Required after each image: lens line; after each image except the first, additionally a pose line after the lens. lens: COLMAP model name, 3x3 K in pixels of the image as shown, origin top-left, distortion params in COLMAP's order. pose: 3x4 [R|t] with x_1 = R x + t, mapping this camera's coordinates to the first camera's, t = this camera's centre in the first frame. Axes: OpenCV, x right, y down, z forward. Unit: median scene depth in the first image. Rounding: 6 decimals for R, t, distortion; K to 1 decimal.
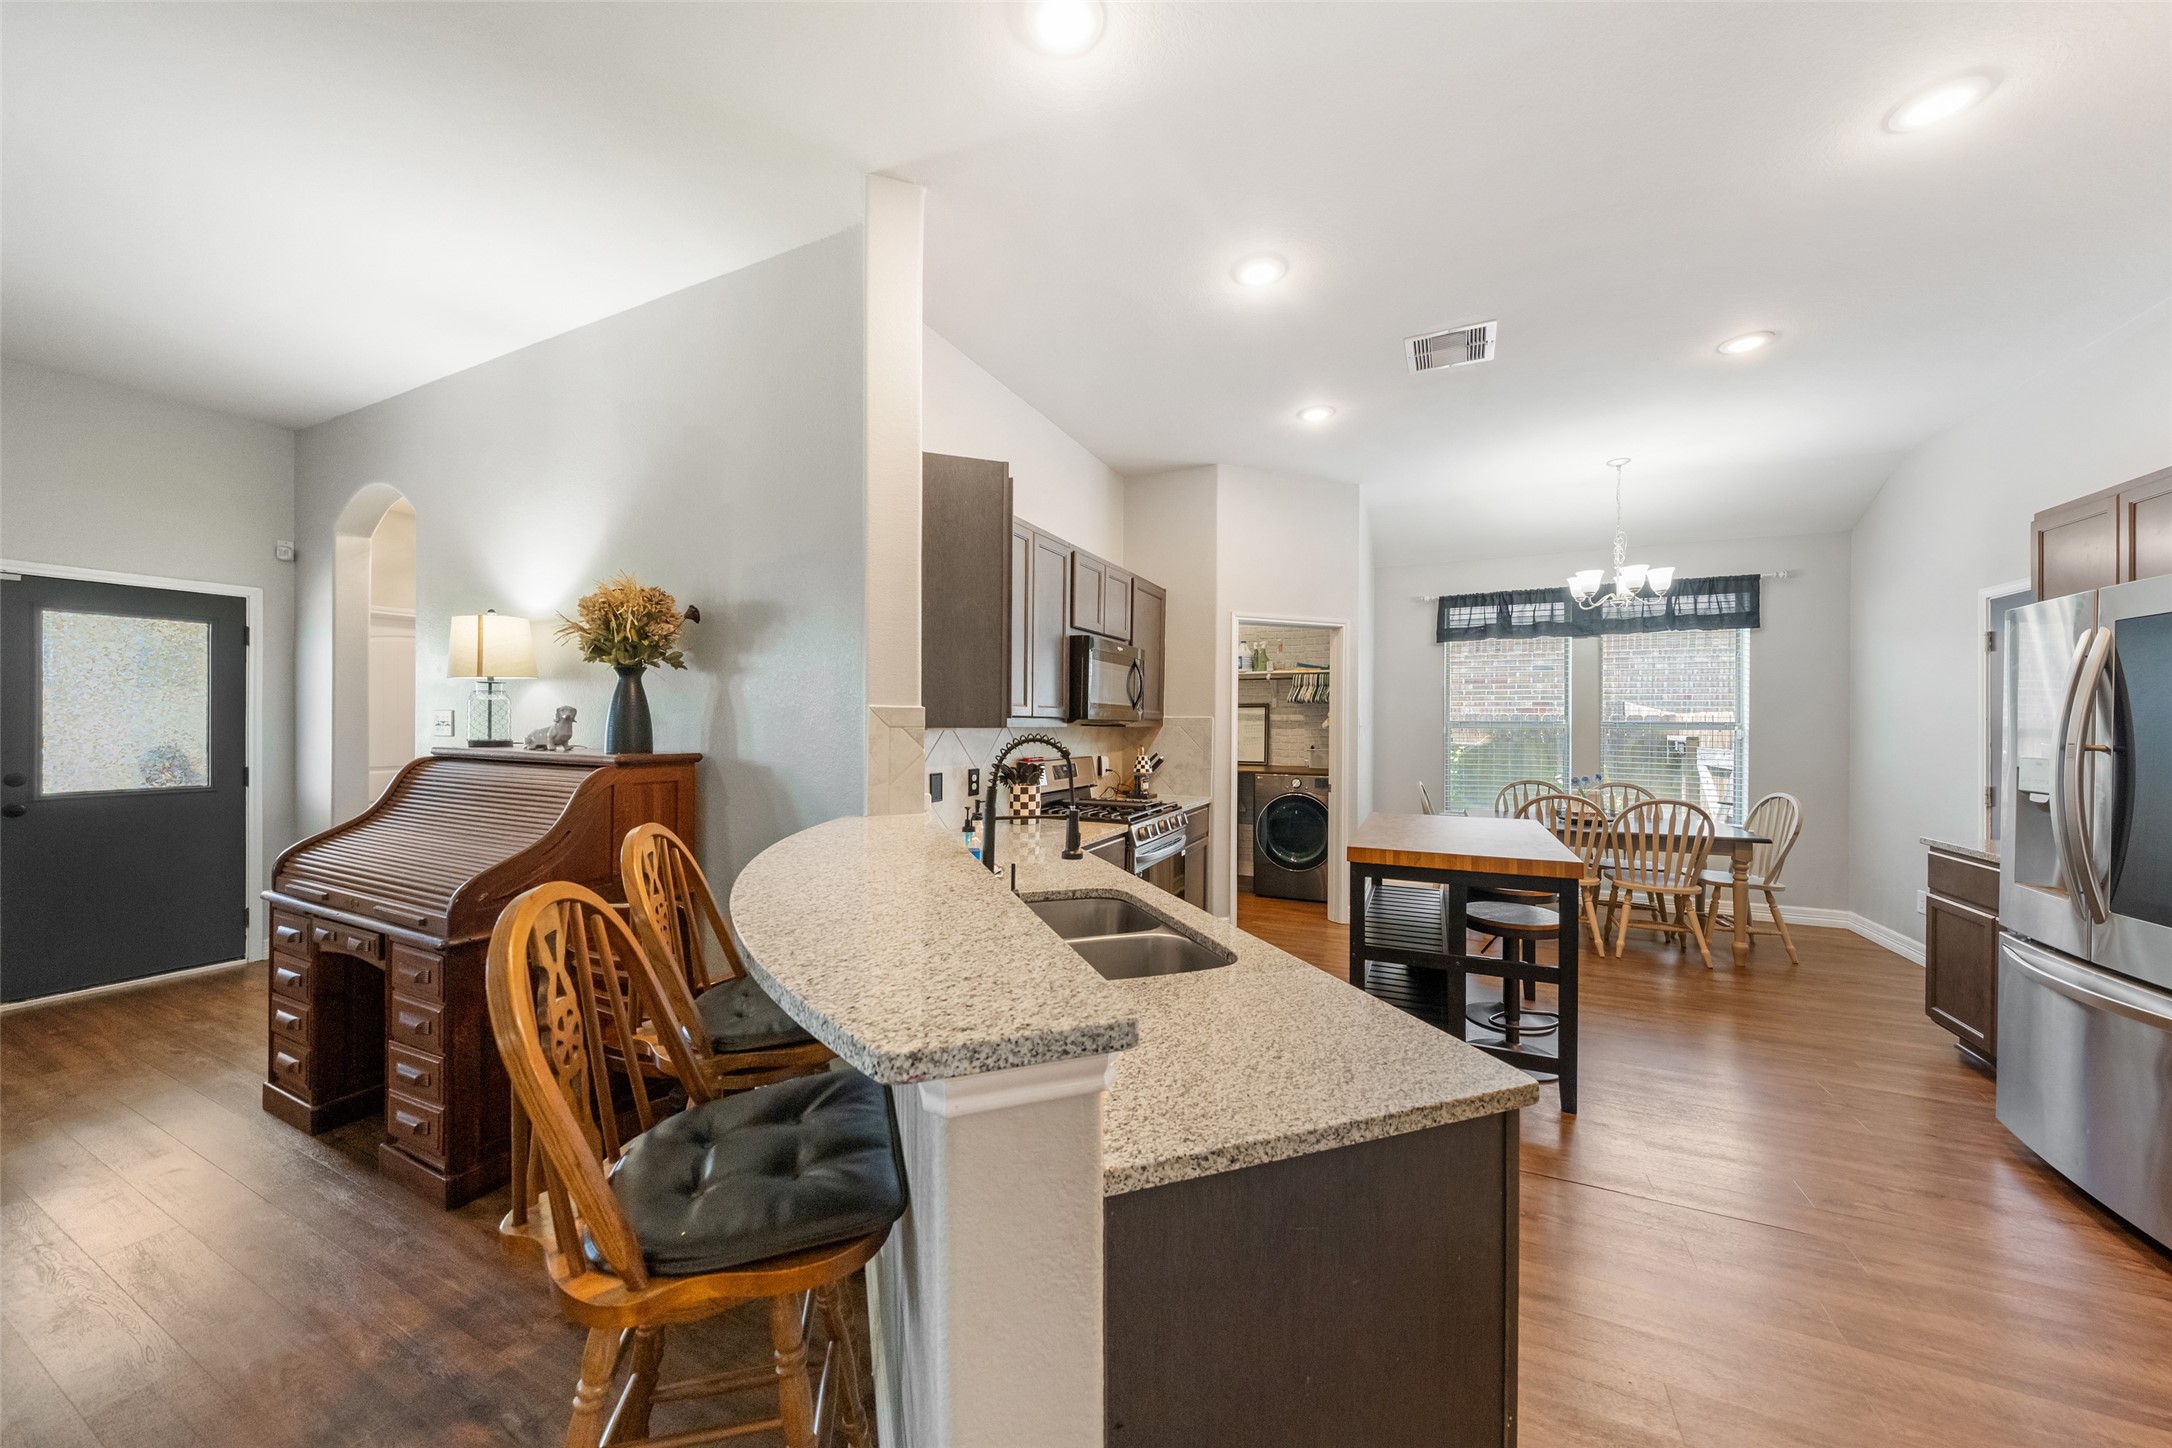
lens RADIAL K [[745.7, 0, 1086.0], [0, 745.7, 724.0], [0, 0, 1]] dist [-0.008721, 0.000162]
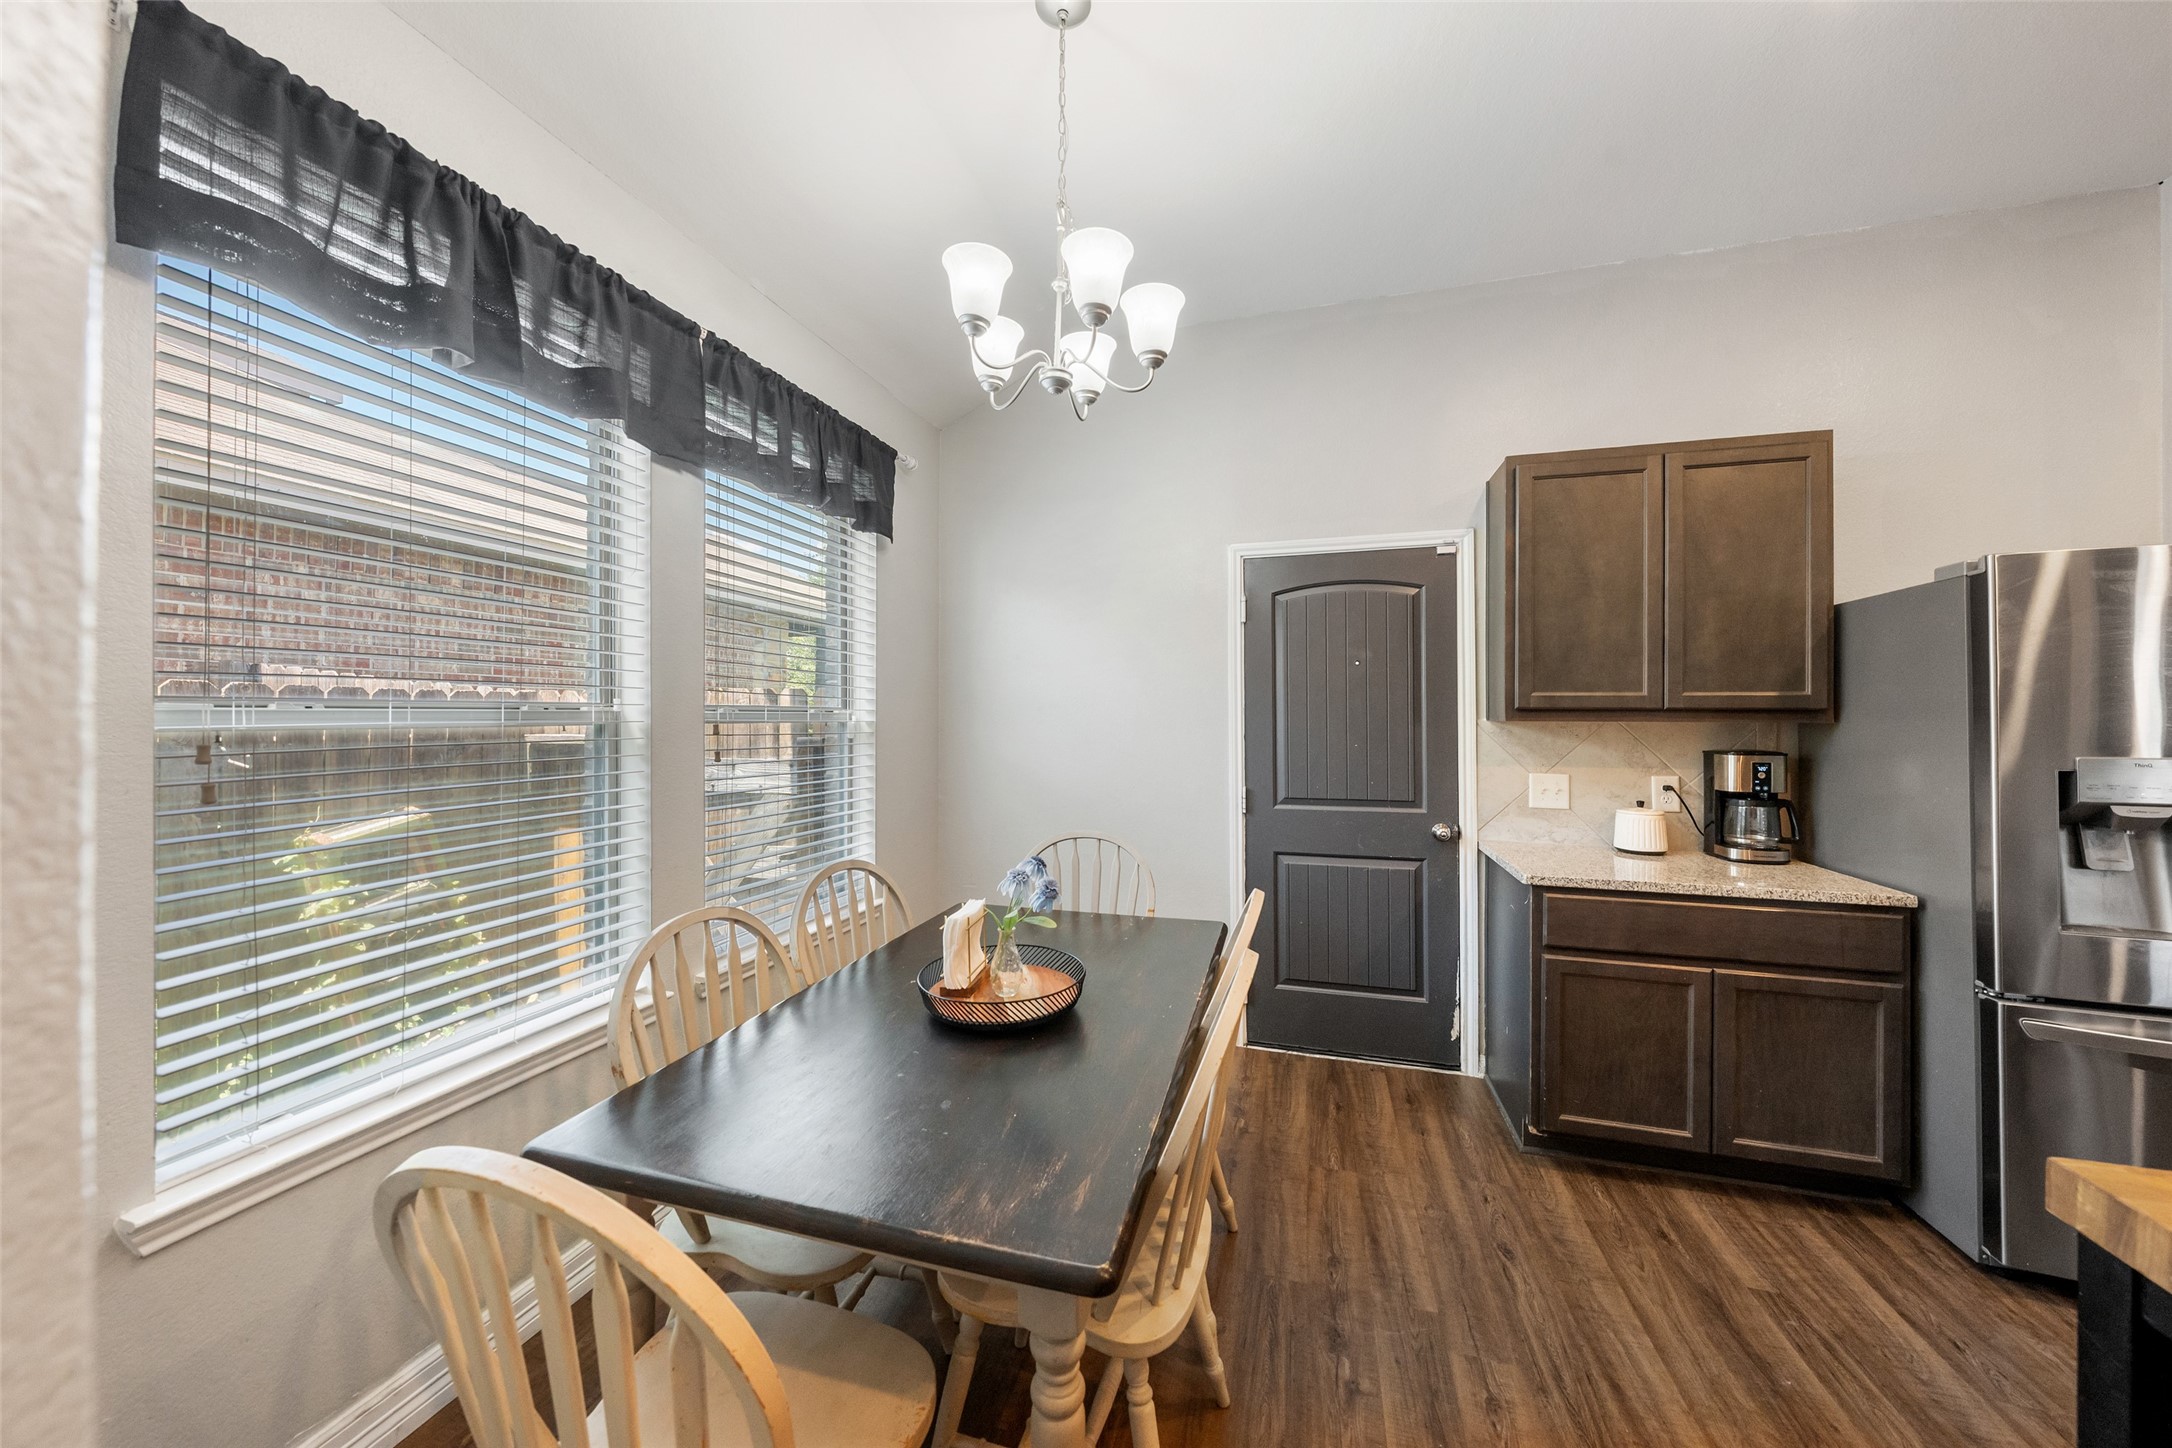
lens RADIAL K [[744.6, 0, 1078.4], [0, 744.6, 714.2], [0, 0, 1]] dist [-0.002692, -0.000023]
pose [[-0.142368, -0.003412, 0.989808, 0.432648], [-0.004492, 0.999986, 0.002801, 0.001545], [-0.989804, -0.004047, -0.142381, 1.301094]]
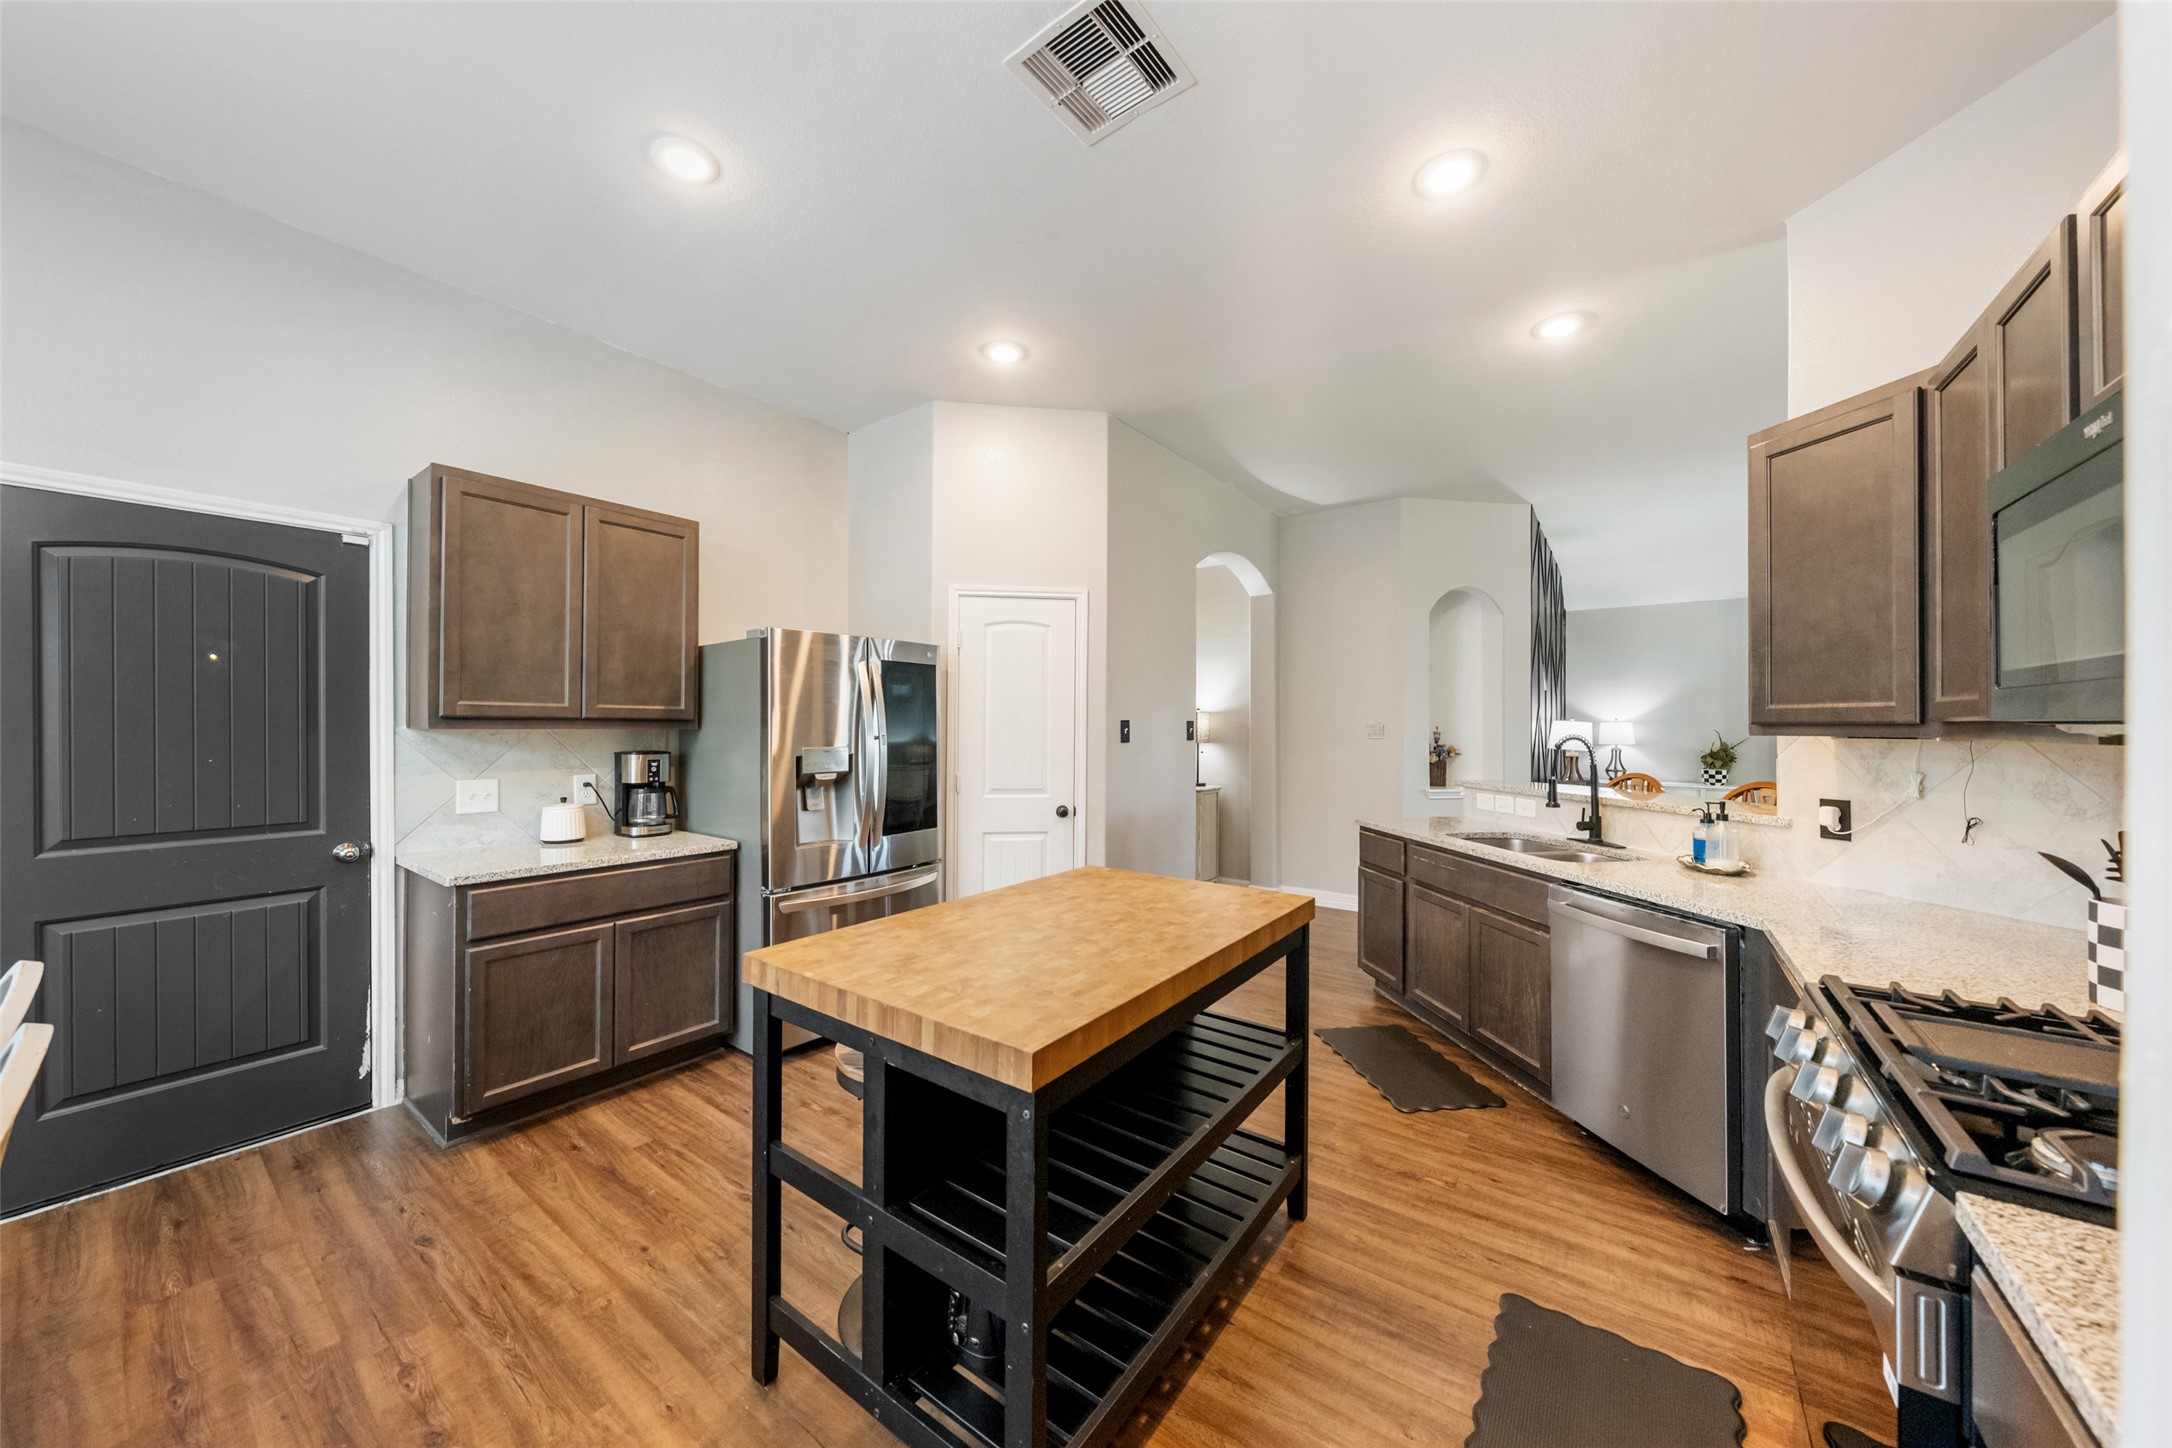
lens RADIAL K [[746.0, 0, 1086.0], [0, 746.0, 724.0], [0, 0, 1]] dist [-0.001476, 0.000346]
pose [[-0.981326, -0.007760, 0.192194, 0.329934], [-0.008675, 0.999955, -0.003918, 0.000874], [-0.192155, -0.005512, -0.981349, 1.370267]]
